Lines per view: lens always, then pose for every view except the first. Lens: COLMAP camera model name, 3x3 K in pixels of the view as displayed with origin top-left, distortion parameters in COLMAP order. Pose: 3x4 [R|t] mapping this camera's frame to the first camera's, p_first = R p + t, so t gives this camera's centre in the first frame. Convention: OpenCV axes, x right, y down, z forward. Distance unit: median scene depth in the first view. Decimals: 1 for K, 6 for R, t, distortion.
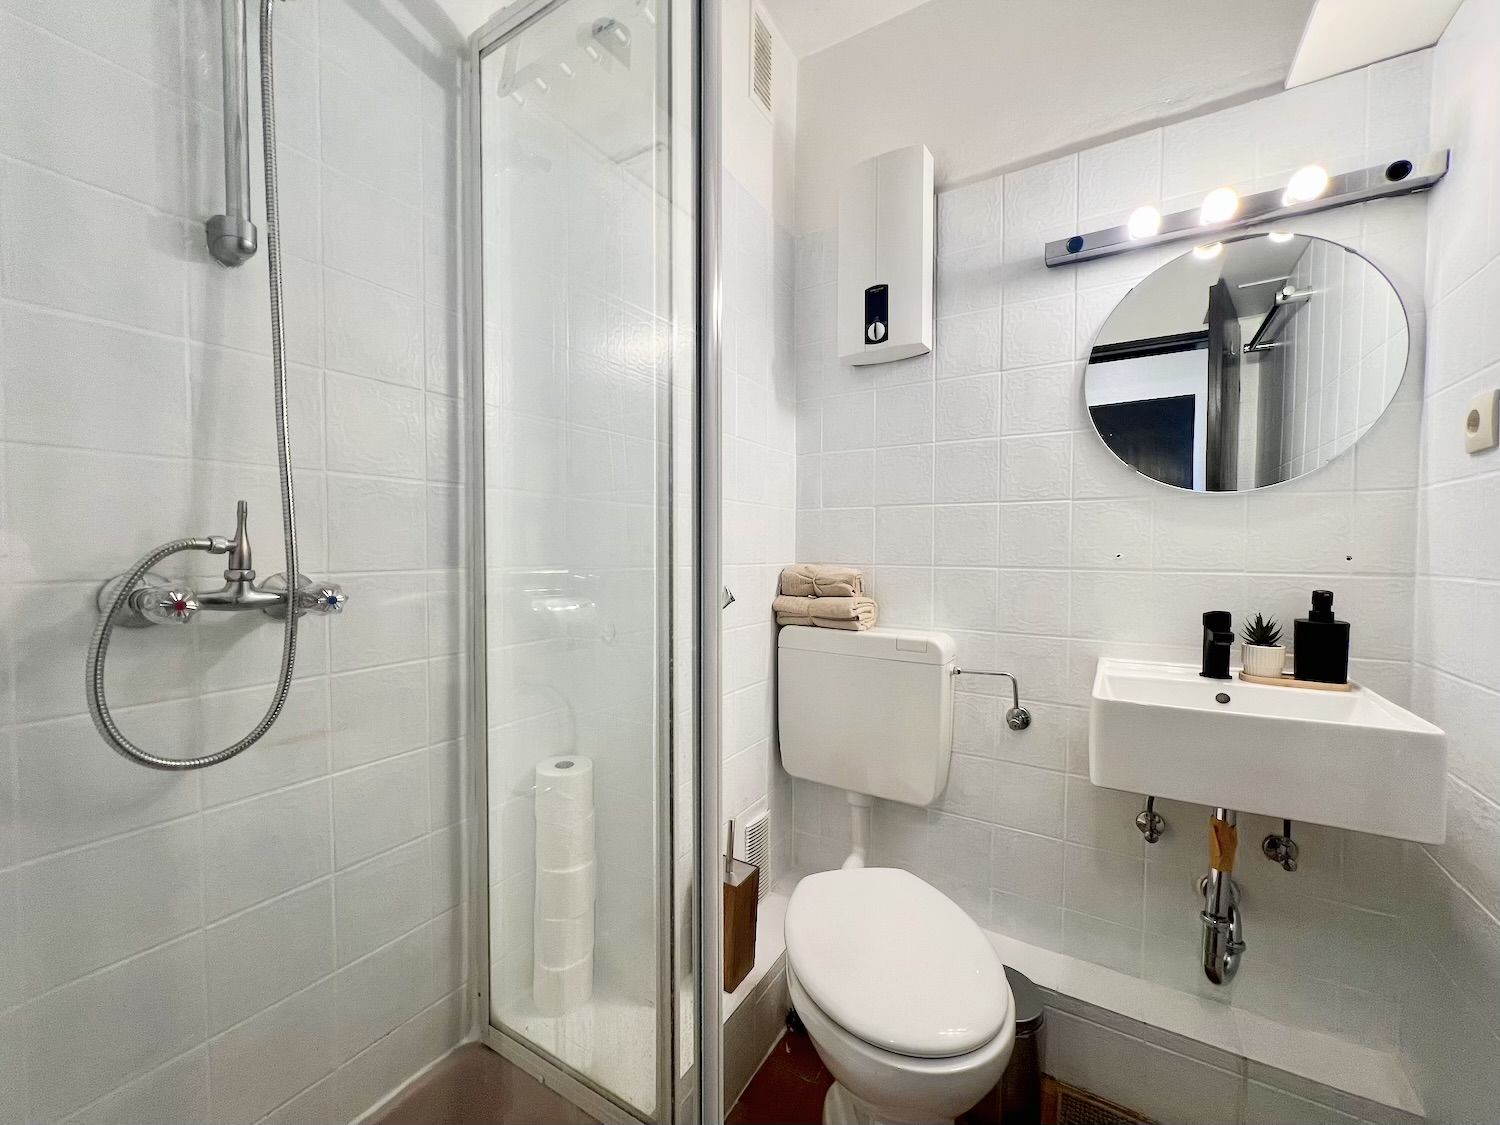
lens RADIAL K [[598.3, 0, 750.7], [0, 598.3, 567.0], [0, 0, 1]] dist [-0.000911, 0.000249]
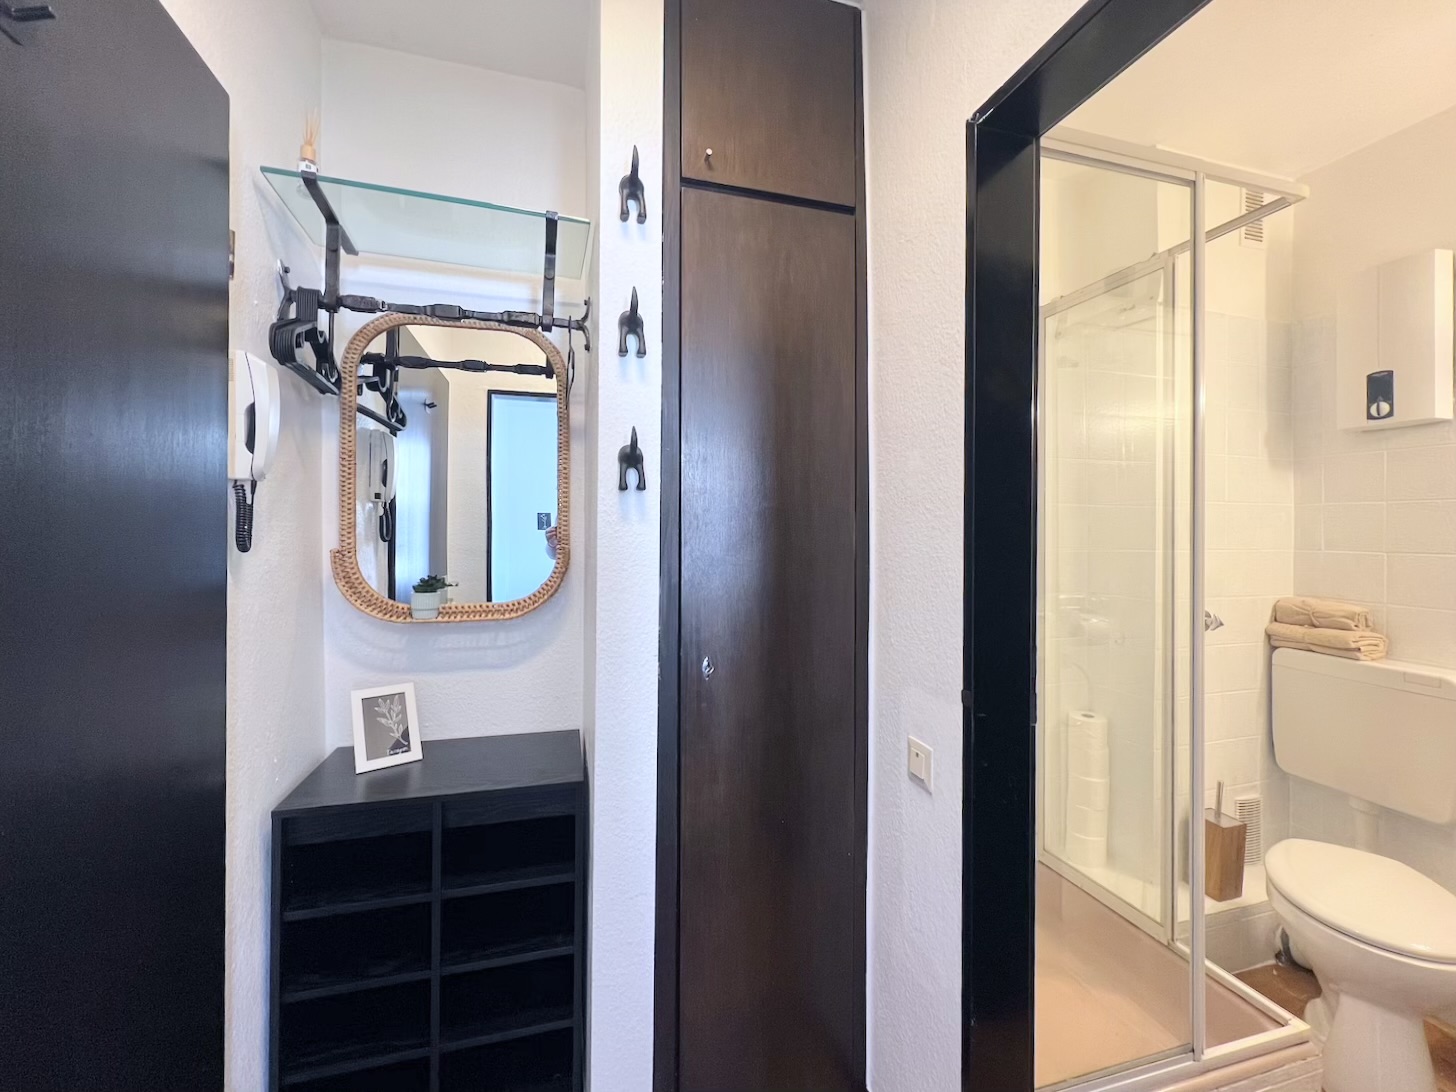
lens RADIAL K [[599.2, 0, 728.9], [0, 599.2, 527.8], [0, 0, 1]] dist [-0.001542, 0.000189]
pose [[0.741070, 0.000379, -0.671428, 0.050205], [-0.024920, 0.999326, -0.026940, -0.094974], [0.670965, 0.036697, 0.740580, -0.747370]]
